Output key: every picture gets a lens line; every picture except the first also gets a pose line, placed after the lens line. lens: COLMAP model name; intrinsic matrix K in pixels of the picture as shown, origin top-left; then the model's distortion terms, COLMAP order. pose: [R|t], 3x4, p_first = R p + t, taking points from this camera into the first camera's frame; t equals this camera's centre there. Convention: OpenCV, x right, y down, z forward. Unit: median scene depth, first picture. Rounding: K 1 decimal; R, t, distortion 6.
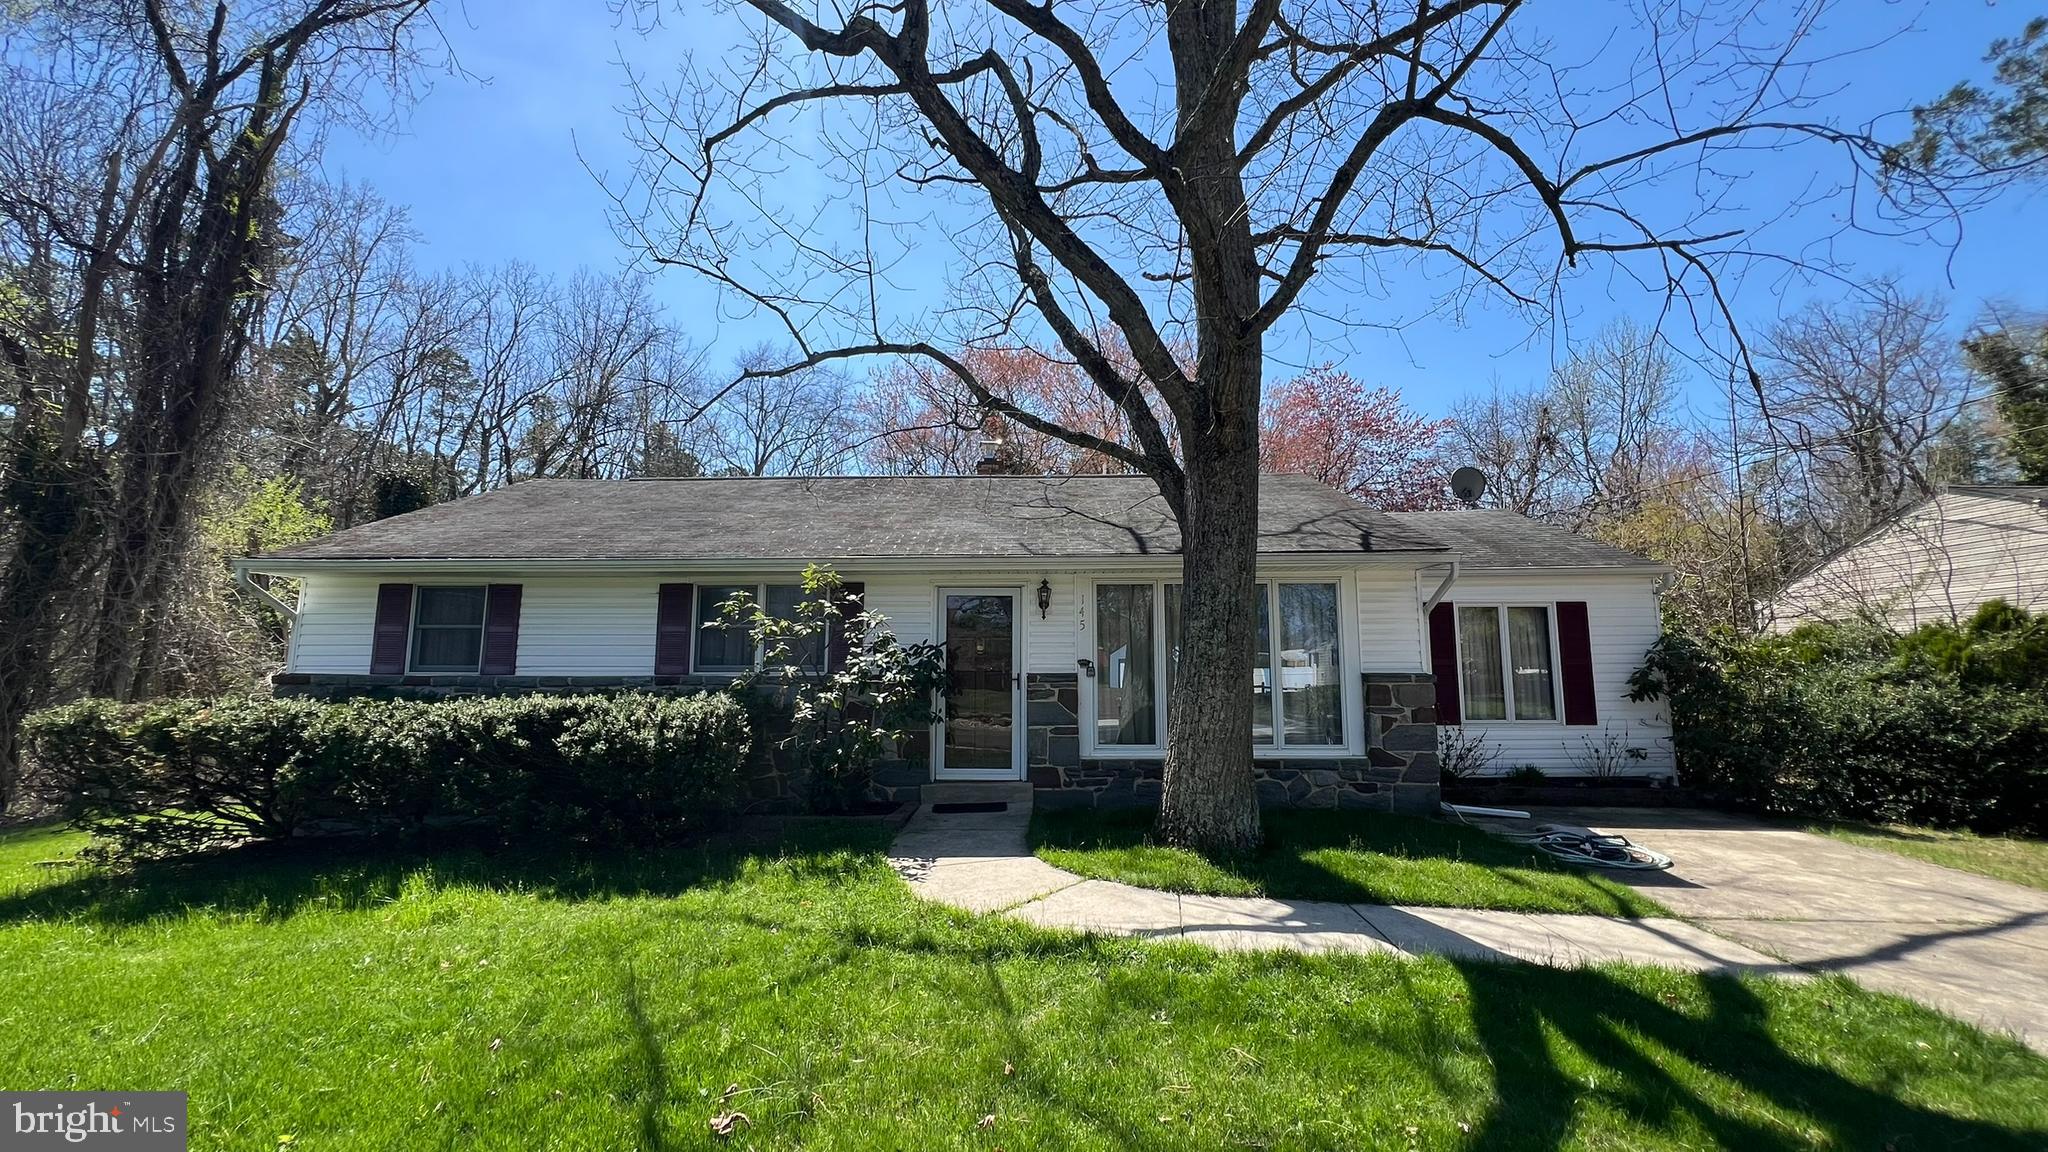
lens RADIAL K [[821.8, 0, 1029.9], [0, 821.8, 572.3], [0, 0, 1]] dist [-0.000134, -0.000372]
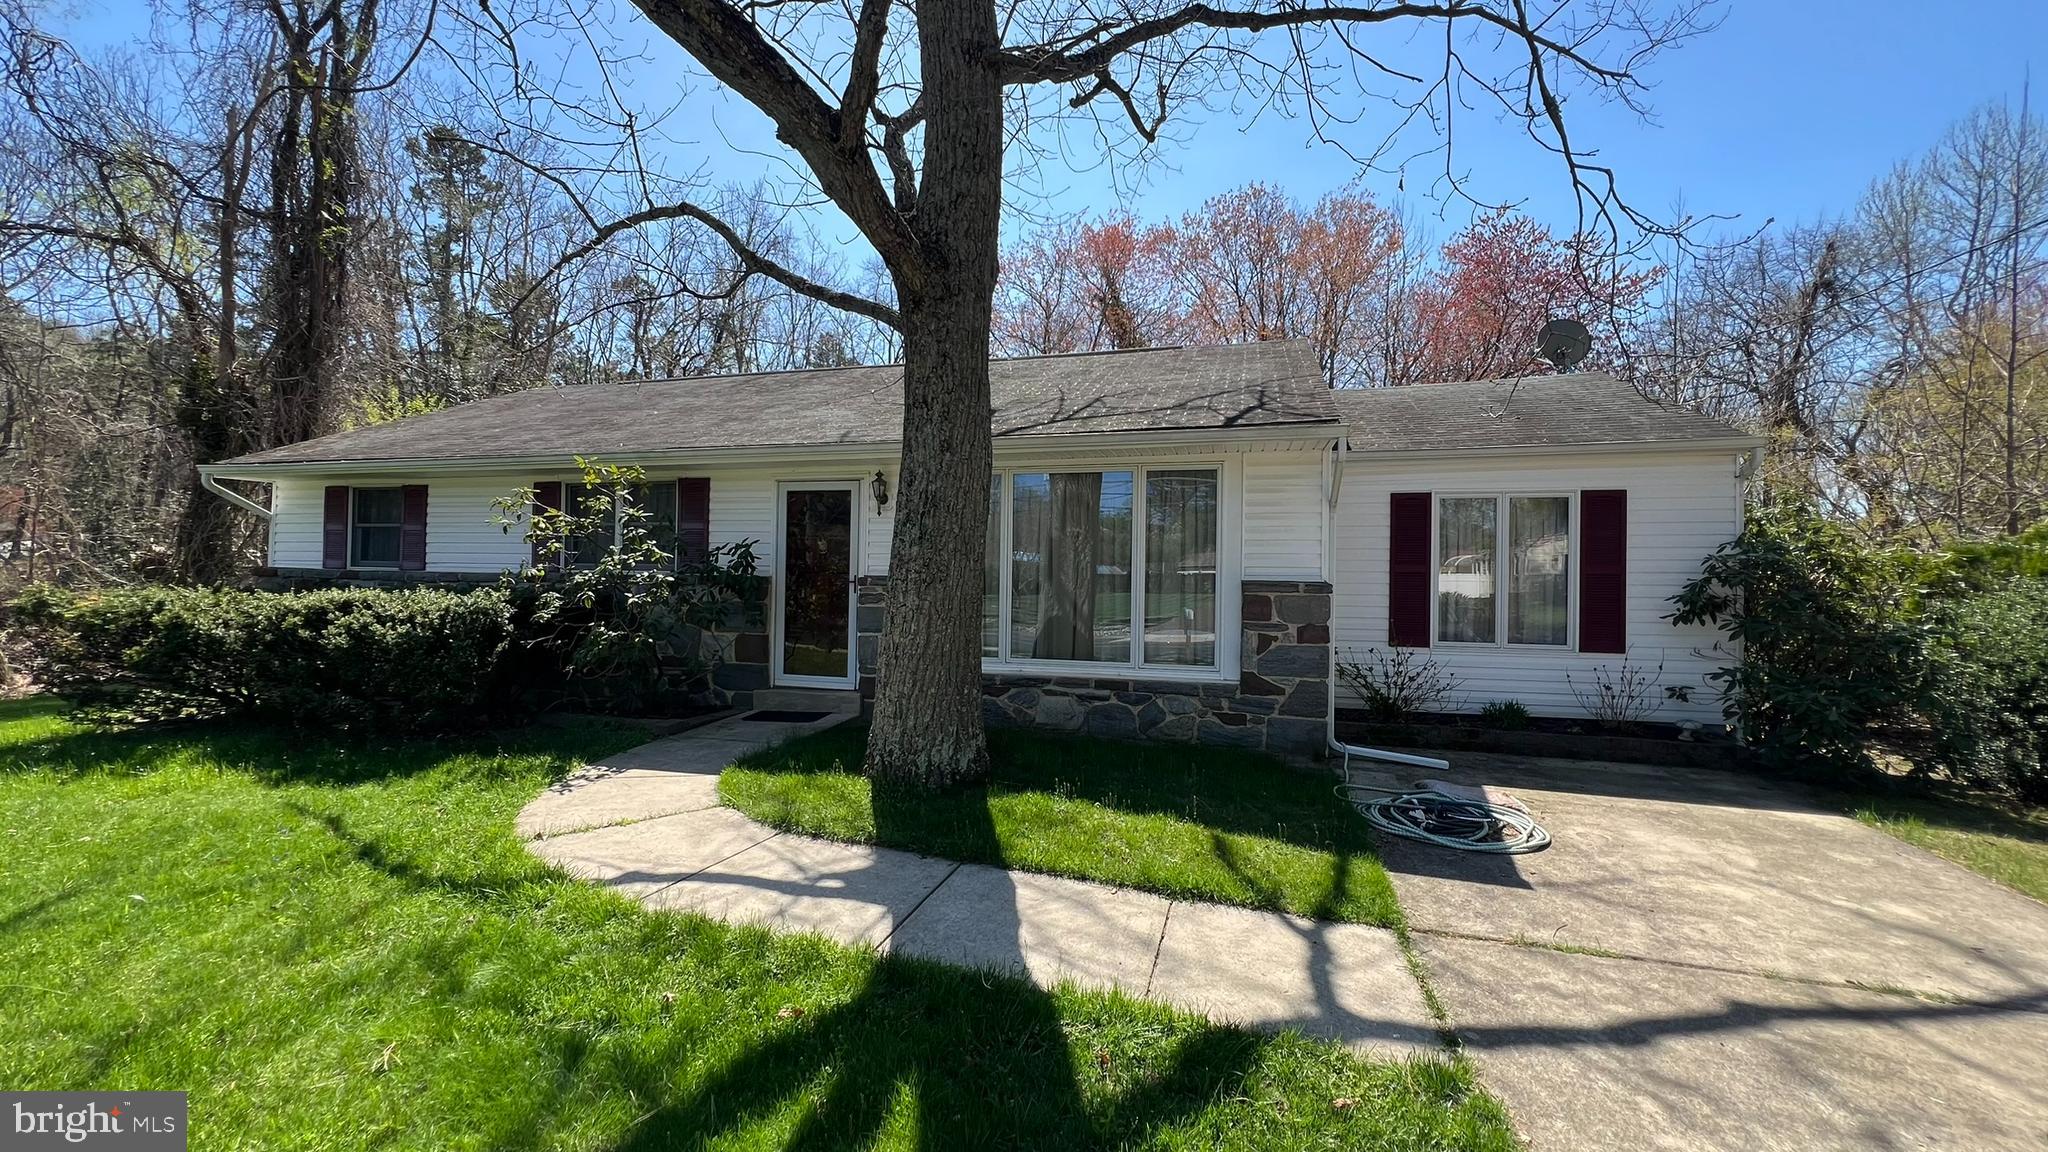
lens RADIAL K [[821.8, 0, 1022.1], [0, 821.8, 574.0], [0, 0, 1]] dist [-0.000134, -0.000372]
pose [[0.968757, 0.013020, -0.247671, 0.403003], [0.016720, 0.992921, 0.117594, 0.018206], [0.247449, -0.118061, 0.961681, 0.173450]]
